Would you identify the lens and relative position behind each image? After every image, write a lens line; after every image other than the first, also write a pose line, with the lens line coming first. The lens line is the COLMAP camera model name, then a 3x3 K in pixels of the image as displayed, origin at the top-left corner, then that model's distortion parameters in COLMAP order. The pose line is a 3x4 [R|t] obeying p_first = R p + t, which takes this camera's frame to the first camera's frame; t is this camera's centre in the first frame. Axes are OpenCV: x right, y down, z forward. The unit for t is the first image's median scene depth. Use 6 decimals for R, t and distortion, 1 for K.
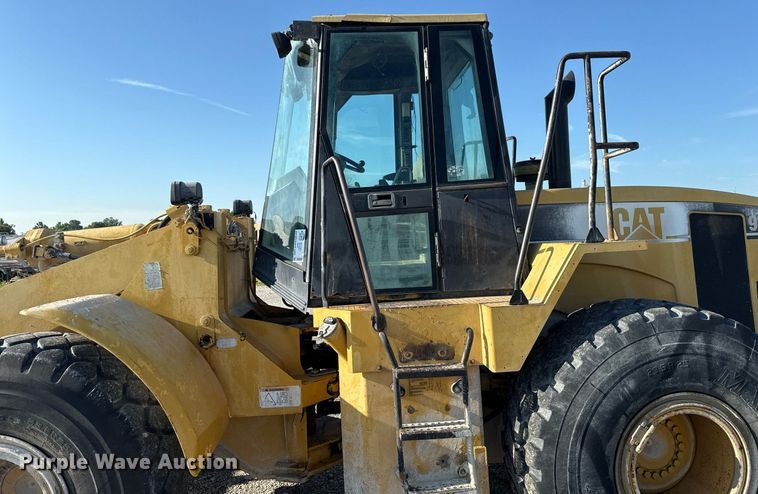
lens RADIAL K [[537.9, 0, 374.2], [0, 537.9, 209.8], [0, 0, 1]] dist [0.027058, -0.026480]
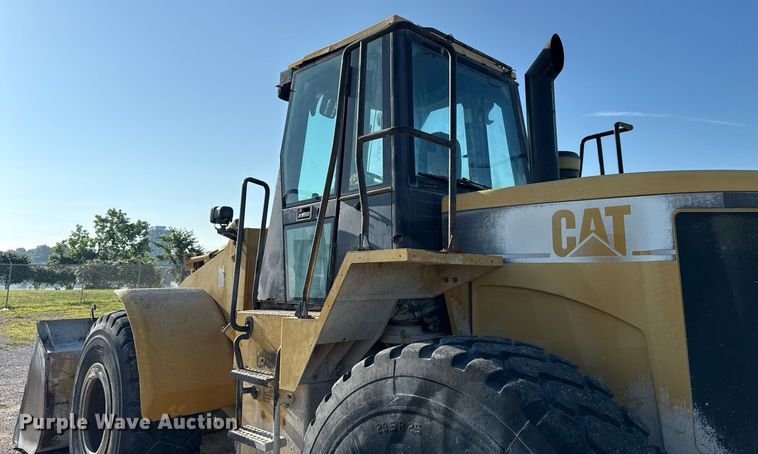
lens RADIAL K [[537.3, 0, 380.0], [0, 537.3, 161.5], [0, 0, 1]] dist [0.021366, -0.001927]
pose [[0.652178, -0.116989, -0.748984, 1.089065], [0.009199, 0.989169, -0.146496, 0.045977], [0.758010, 0.088651, 0.646190, 0.478827]]
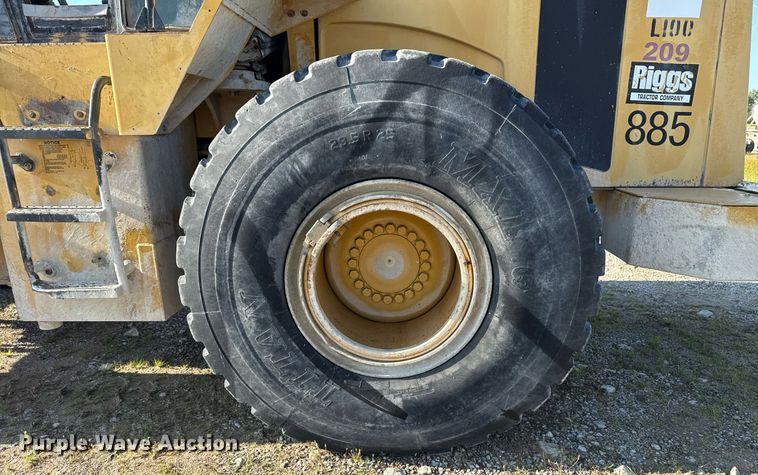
lens RADIAL K [[527.8, 0, 376.9], [0, 527.8, 295.1], [0, 0, 1]] dist [0.036320, -0.036422]
pose [[0.992508, 0.073600, -0.097528, 0.628457], [-0.034796, 0.935422, 0.351816, 0.238637], [0.117124, -0.345787, 0.930975, 0.323828]]
